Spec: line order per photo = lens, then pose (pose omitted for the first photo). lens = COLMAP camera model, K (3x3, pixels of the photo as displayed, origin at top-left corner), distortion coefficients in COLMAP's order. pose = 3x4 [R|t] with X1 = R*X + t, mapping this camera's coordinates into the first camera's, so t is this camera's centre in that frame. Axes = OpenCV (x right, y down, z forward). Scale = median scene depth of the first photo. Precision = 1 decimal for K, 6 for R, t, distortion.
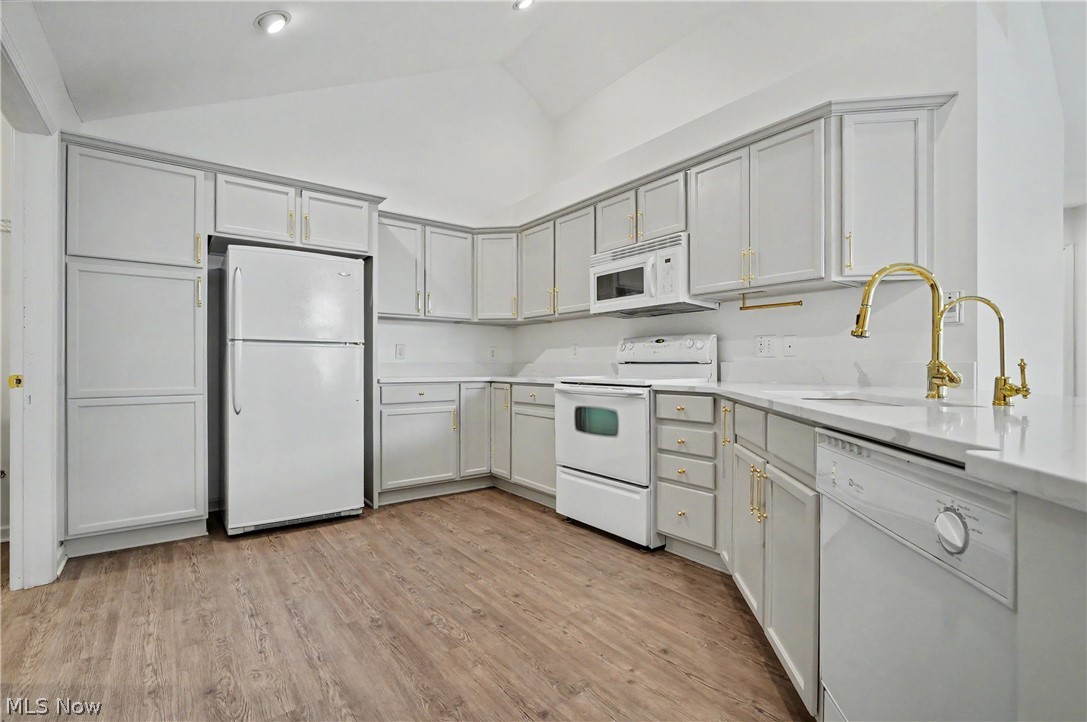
lens RADIAL K [[501.0, 0, 552.5], [0, 501.0, 359.6], [0, 0, 1]] dist [-0.009585, -0.000290]
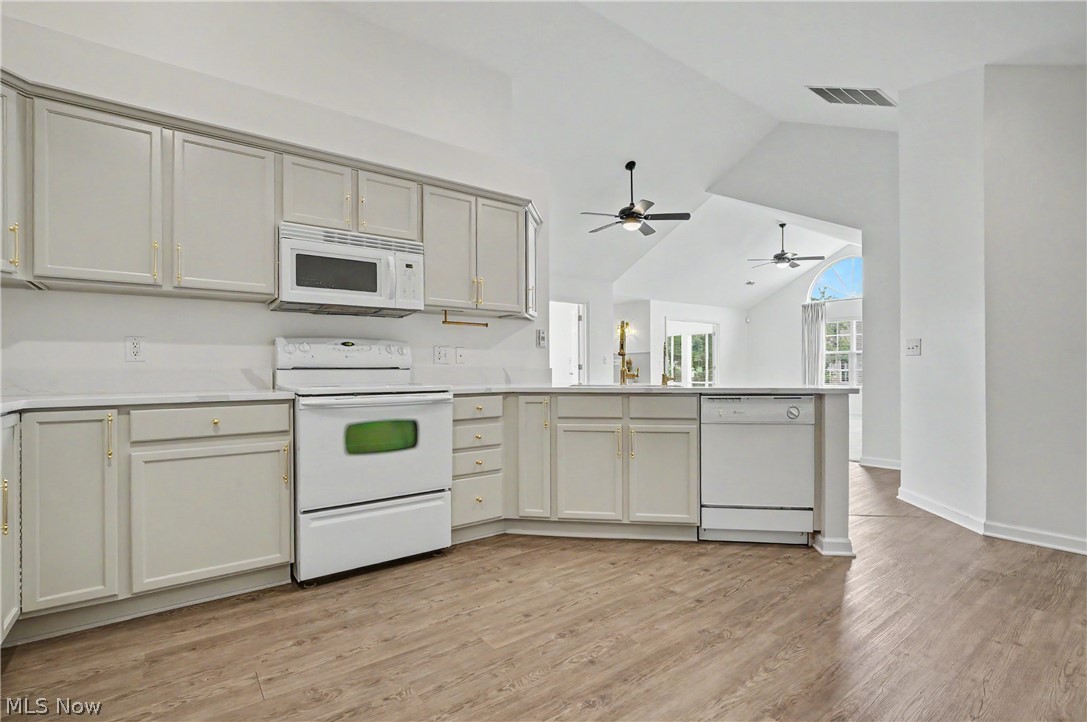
lens RADIAL K [[501.0, 0, 540.5], [0, 501.0, 366.1], [0, 0, 1]] dist [-0.009585, -0.000290]
pose [[0.015472, 0.005606, 0.999865, -0.824795], [-0.004799, 0.999973, -0.005533, 0.006545], [-0.999869, -0.004713, 0.015499, 0.782092]]
